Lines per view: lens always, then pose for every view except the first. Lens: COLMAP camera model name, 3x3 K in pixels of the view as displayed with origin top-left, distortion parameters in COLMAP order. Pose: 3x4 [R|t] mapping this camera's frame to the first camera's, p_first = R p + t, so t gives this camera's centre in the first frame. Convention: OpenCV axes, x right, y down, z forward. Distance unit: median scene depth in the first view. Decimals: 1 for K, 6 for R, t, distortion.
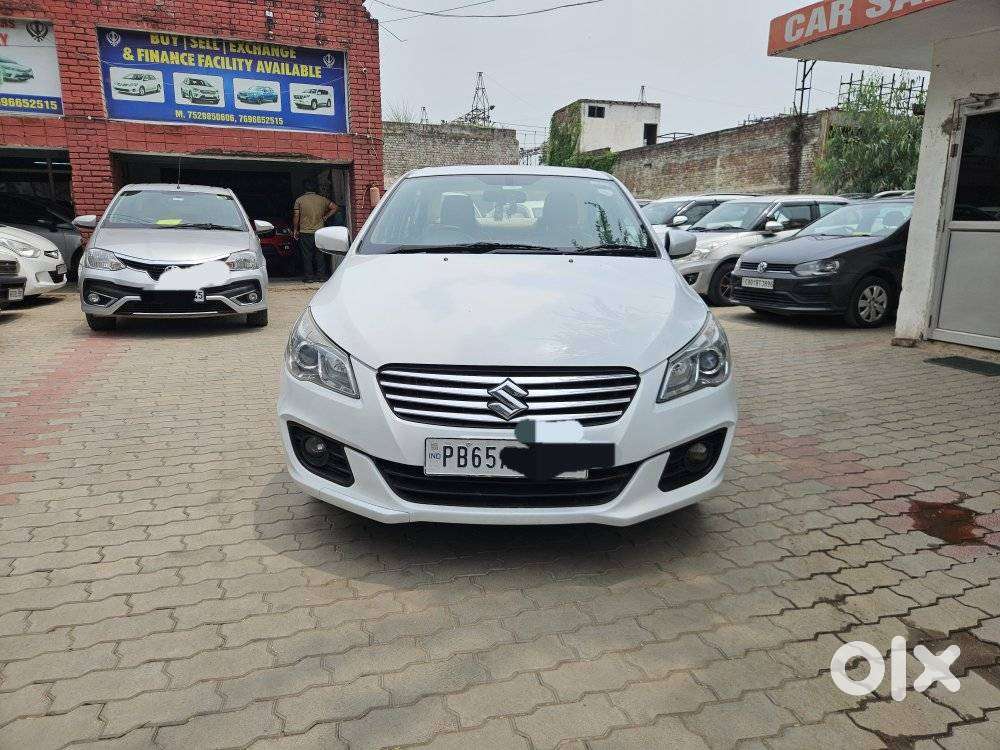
lens RADIAL K [[669.7, 0, 498.4], [0, 669.7, 366.2], [0, 0, 1]] dist [0.064354, -0.053734]
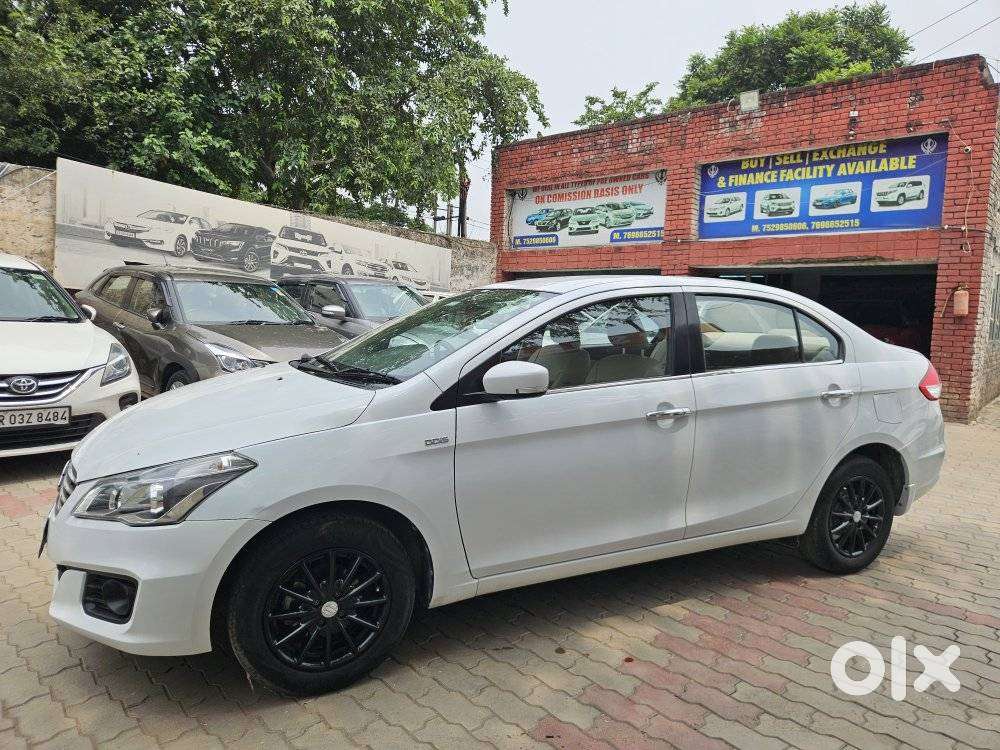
lens RADIAL K [[669.7, 0, 505.5], [0, 669.7, 373.8], [0, 0, 1]] dist [0.064354, -0.053734]
pose [[0.459111, 0.092219, -0.883580, 0.304809], [-0.212107, 0.977212, -0.008221, -0.060992], [0.862686, 0.191188, 0.468209, 0.221696]]
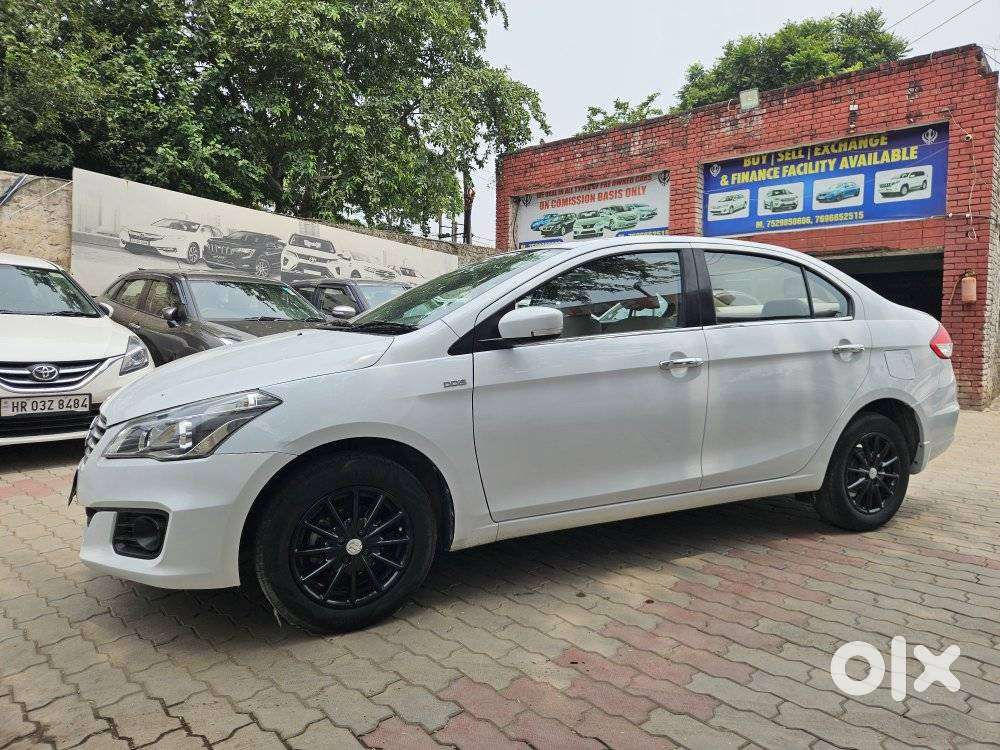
lens RADIAL K [[669.7, 0, 503.8], [0, 669.7, 370.5], [0, 0, 1]] dist [0.064354, -0.053734]
pose [[0.449265, 0.053449, -0.891798, 0.309600], [-0.189976, 0.981095, -0.036904, -0.033623], [0.872966, 0.185999, 0.450926, 0.221799]]
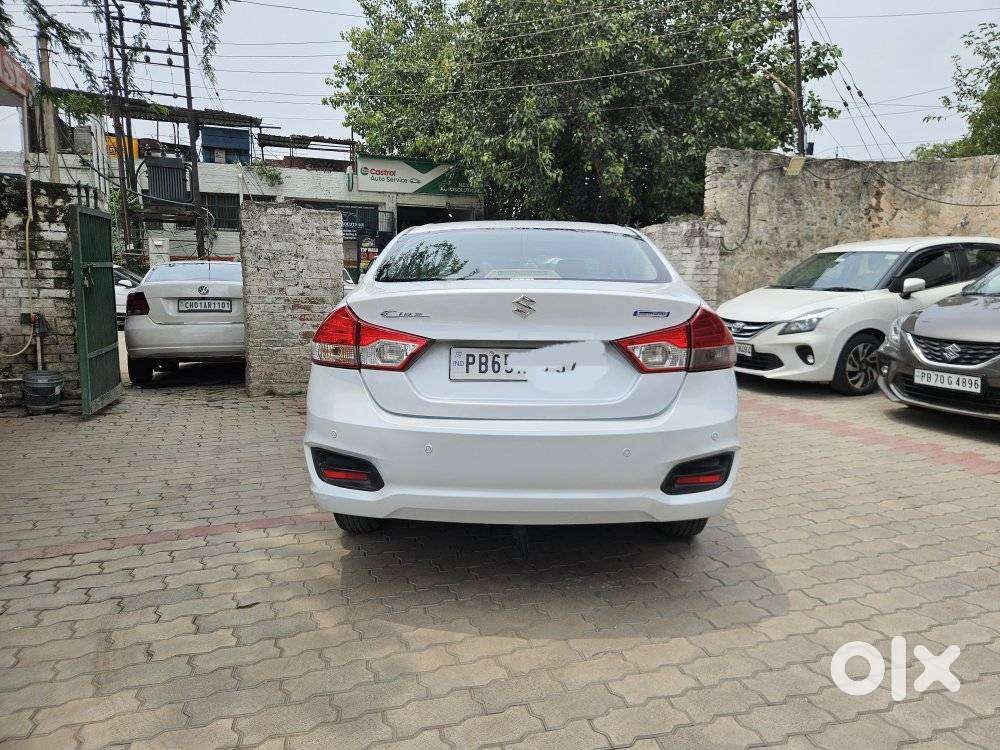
lens RADIAL K [[669.7, 0, 506.2], [0, 669.7, 380.4], [0, 0, 1]] dist [0.064354, -0.053734]
pose [[-0.999828, -0.018513, -0.001037, 0.013360], [-0.017698, 0.936135, 0.351196, -0.182173], [-0.005531, 0.351154, -0.936302, 0.837819]]
